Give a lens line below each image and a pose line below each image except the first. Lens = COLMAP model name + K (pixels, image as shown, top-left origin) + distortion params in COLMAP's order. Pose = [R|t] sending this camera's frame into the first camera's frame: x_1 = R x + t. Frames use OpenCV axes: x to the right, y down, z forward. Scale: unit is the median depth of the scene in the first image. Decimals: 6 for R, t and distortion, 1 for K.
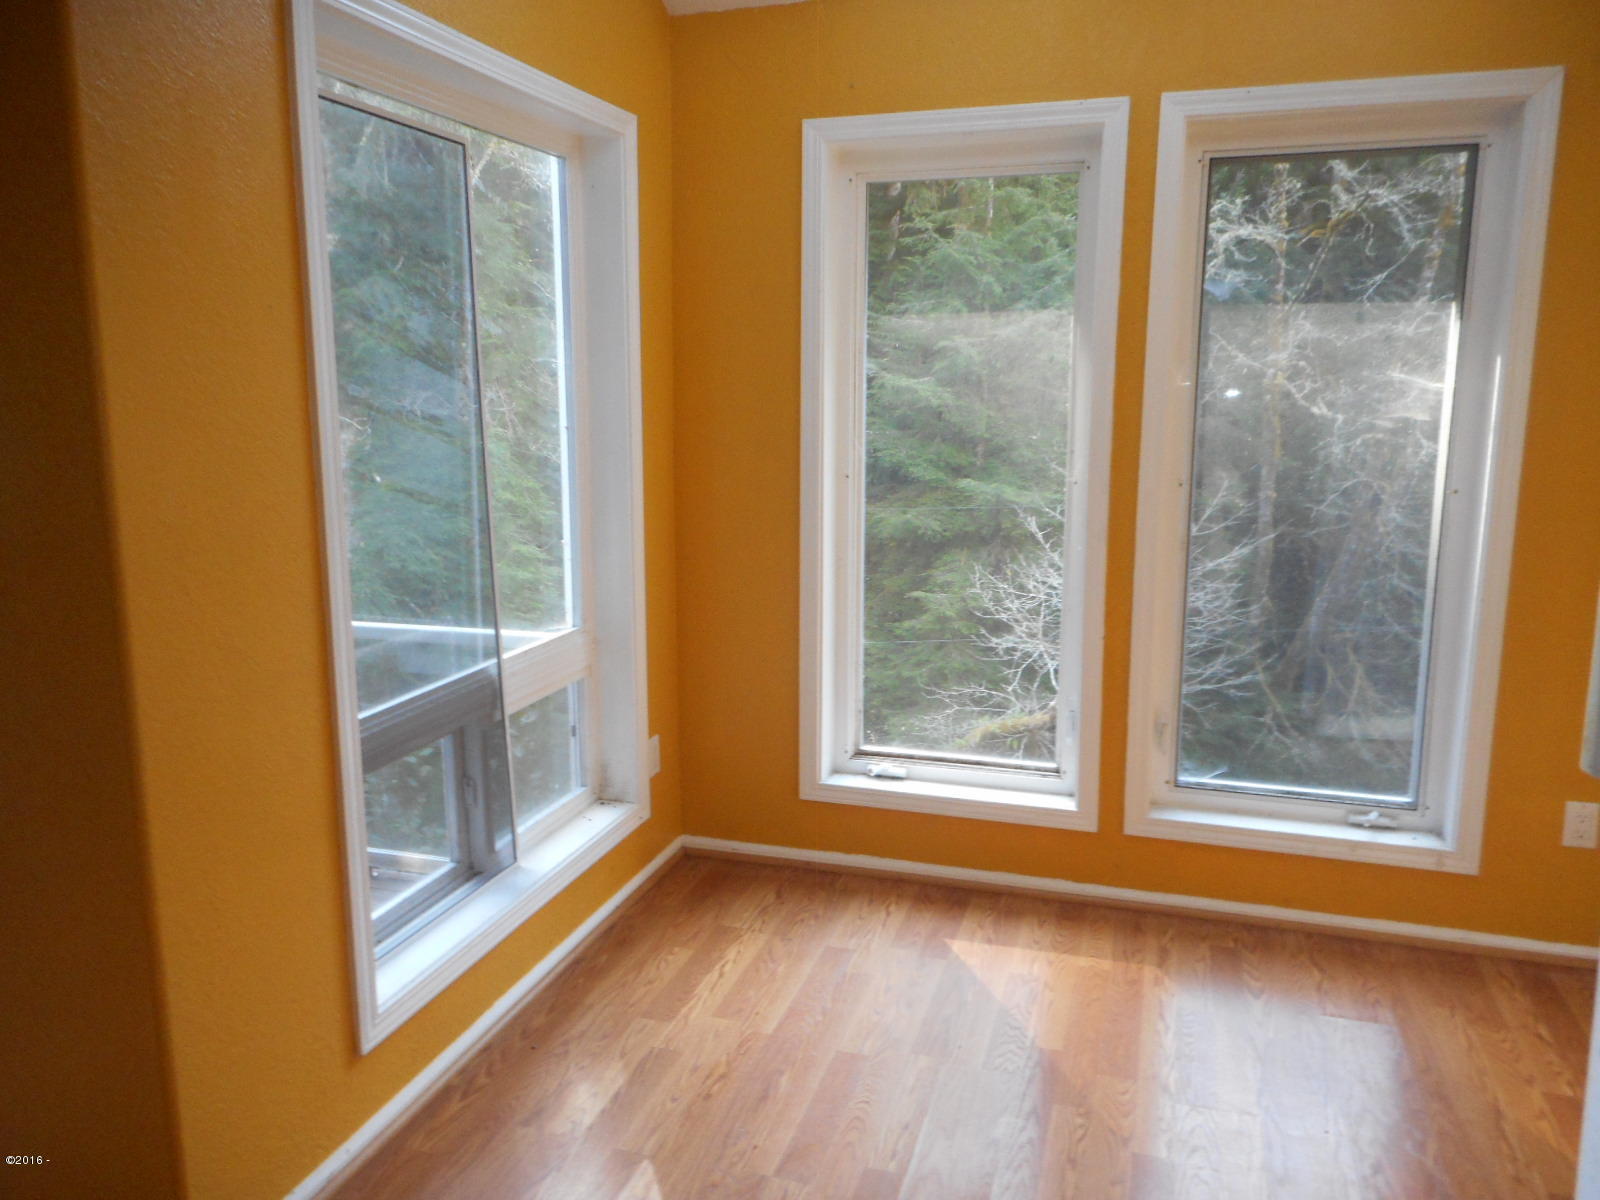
lens RADIAL K [[1201.6, 0, 795.6], [0, 1201.6, 597.7], [0, 0, 1]] dist [0.014221, -0.002318]
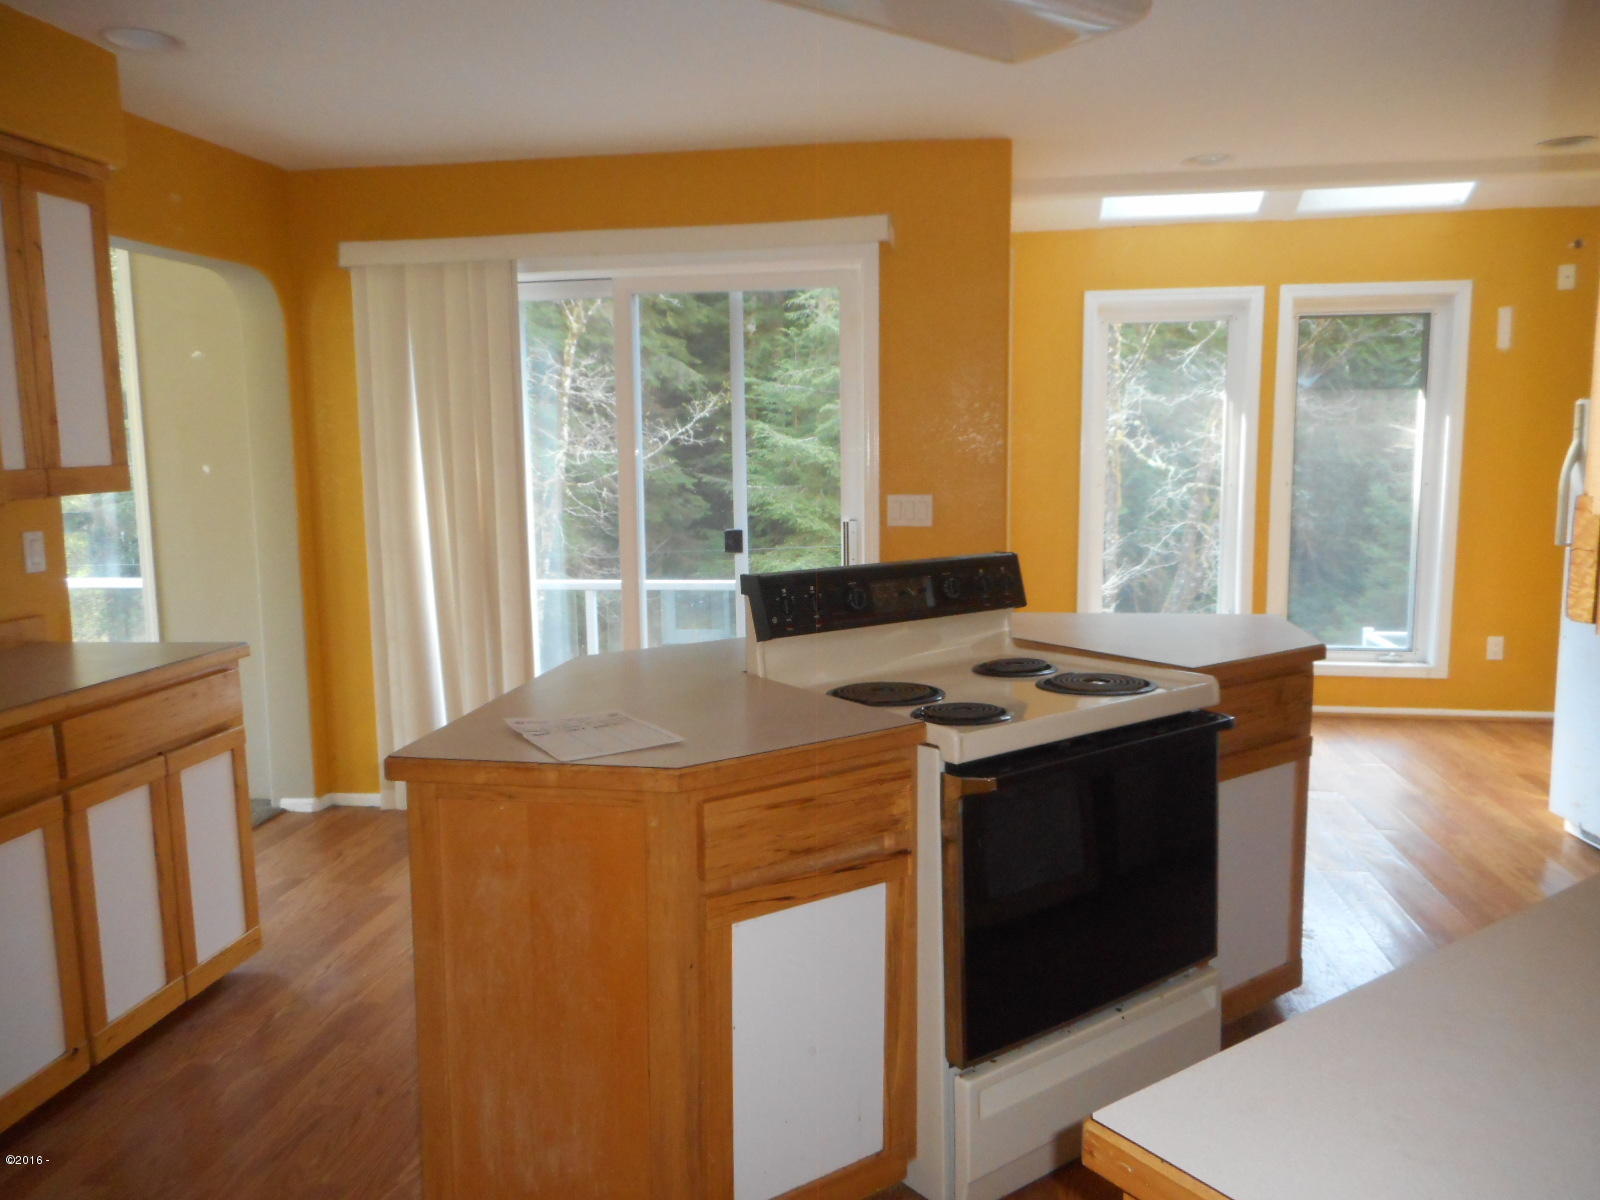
lens RADIAL K [[1201.6, 0, 800.2], [0, 1201.6, 595.3], [0, 0, 1]] dist [0.014221, -0.002318]
pose [[0.987781, -0.028340, 0.153247, -0.078566], [0.036287, 0.998124, -0.049312, 0.015700], [-0.151562, 0.054270, 0.986957, -0.079745]]
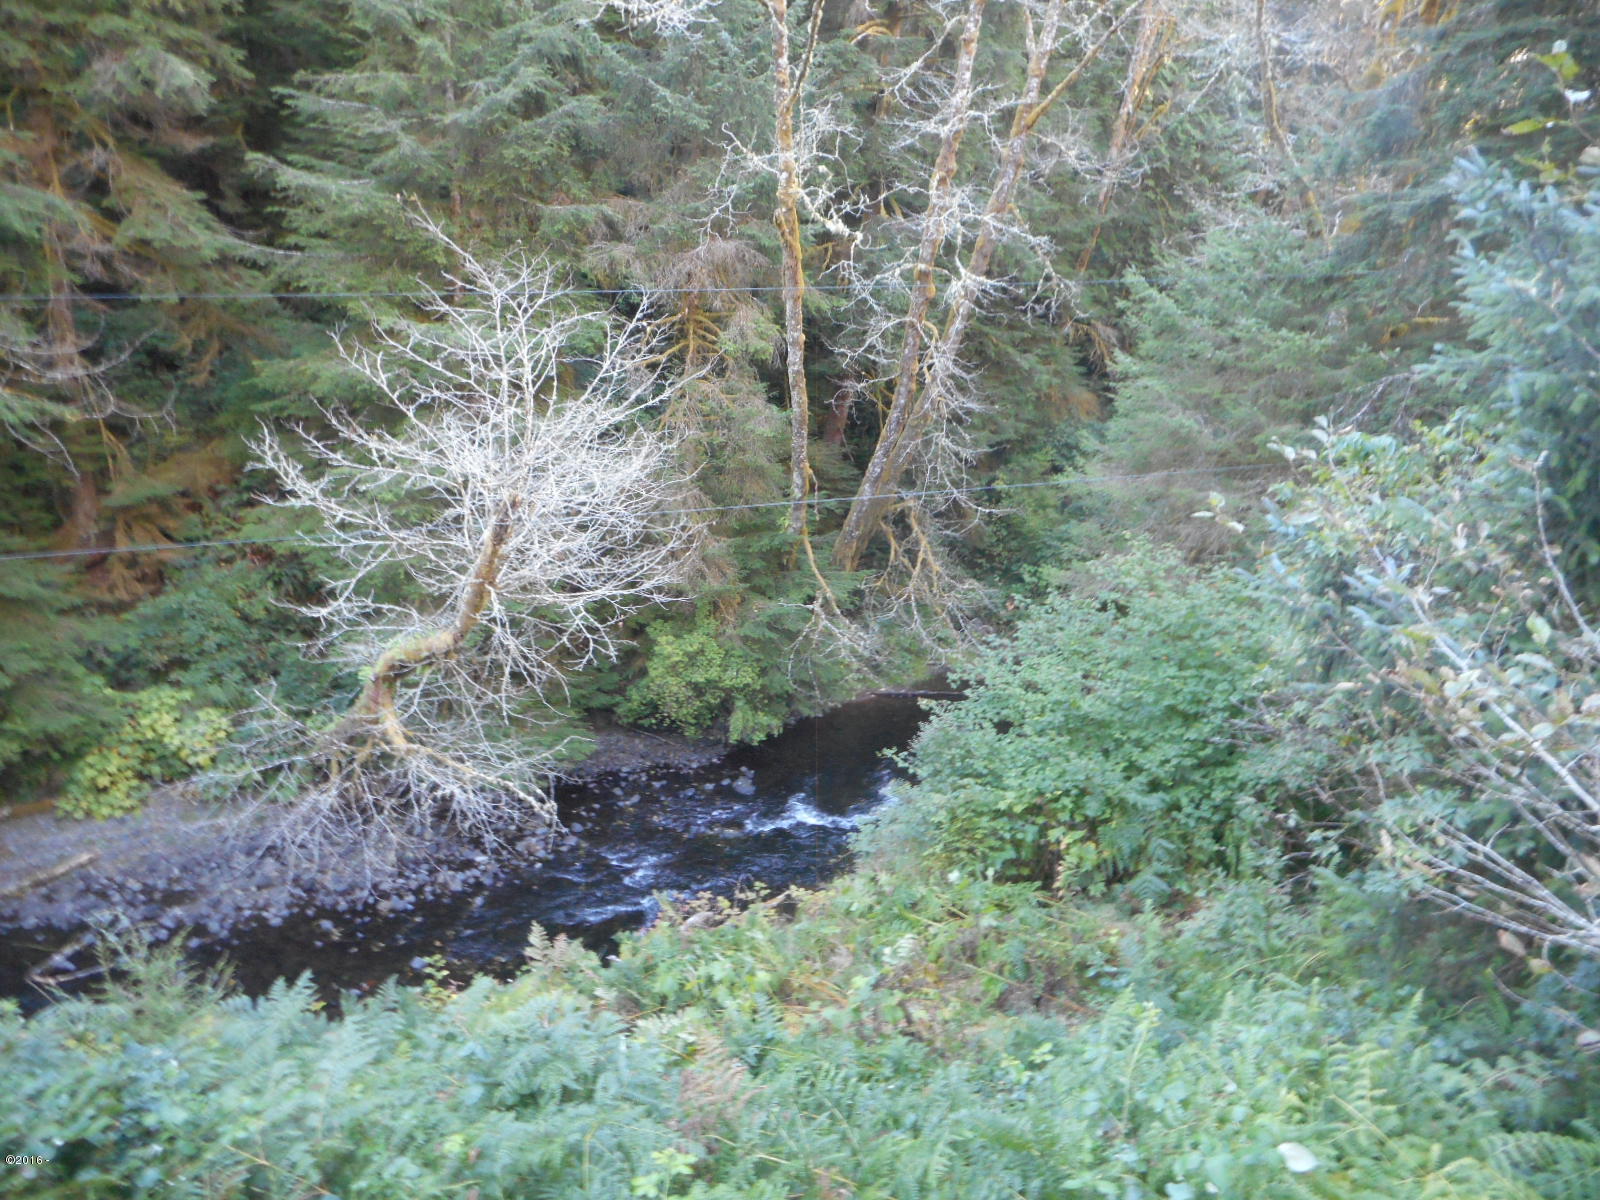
lens RADIAL K [[1201.6, 0, 795.1], [0, 1201.6, 600.7], [0, 0, 1]] dist [0.014221, -0.002318]
pose [[0.966522, -0.054499, 0.250729, 0.181950], [0.027360, 0.993502, 0.110482, 0.002296], [-0.255121, -0.099923, 0.961732, 0.200395]]
